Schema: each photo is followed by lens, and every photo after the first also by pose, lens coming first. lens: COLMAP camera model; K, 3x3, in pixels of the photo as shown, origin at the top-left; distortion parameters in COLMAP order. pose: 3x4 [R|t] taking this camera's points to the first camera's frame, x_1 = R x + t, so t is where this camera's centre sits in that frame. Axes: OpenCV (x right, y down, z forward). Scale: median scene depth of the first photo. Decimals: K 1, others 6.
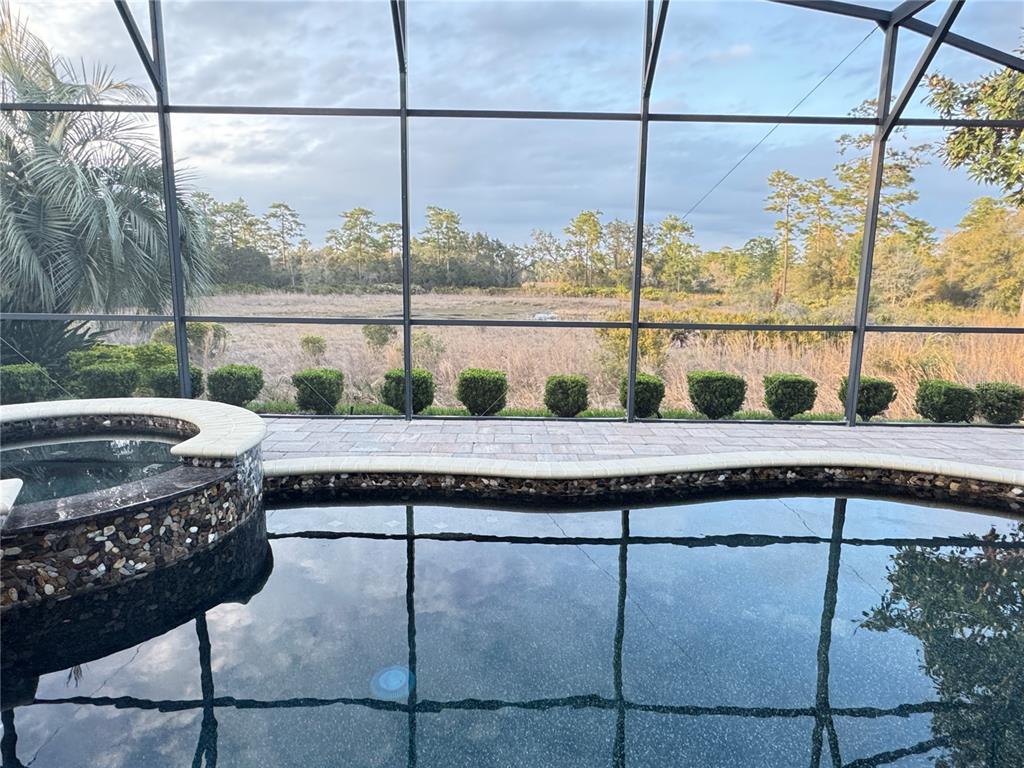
lens RADIAL K [[625.7, 0, 510.1], [0, 625.7, 385.4], [0, 0, 1]] dist [-0.005532, 0.002242]
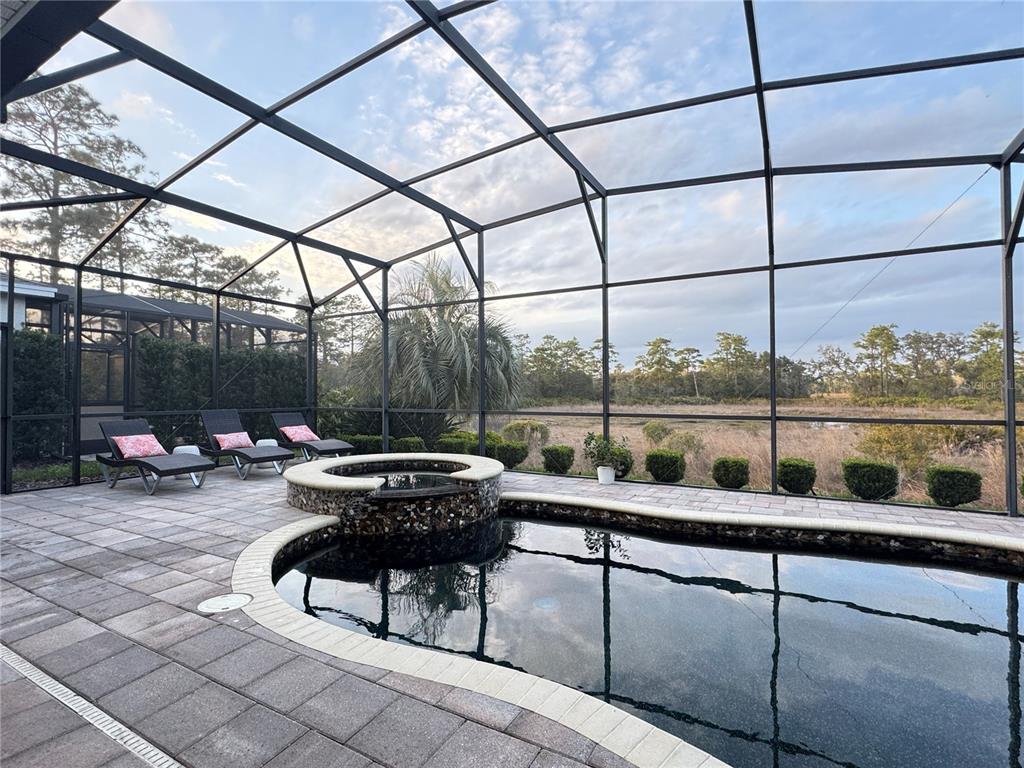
lens RADIAL K [[497.8, 0, 510.1], [0, 497.8, 382.8], [0, 0, 1]] dist [0.000933, -0.000811]
pose [[0.864775, -0.026496, -0.501460, 0.301313], [-0.068350, 0.983103, -0.169815, 0.054815], [0.497486, 0.181126, 0.848352, -0.201554]]
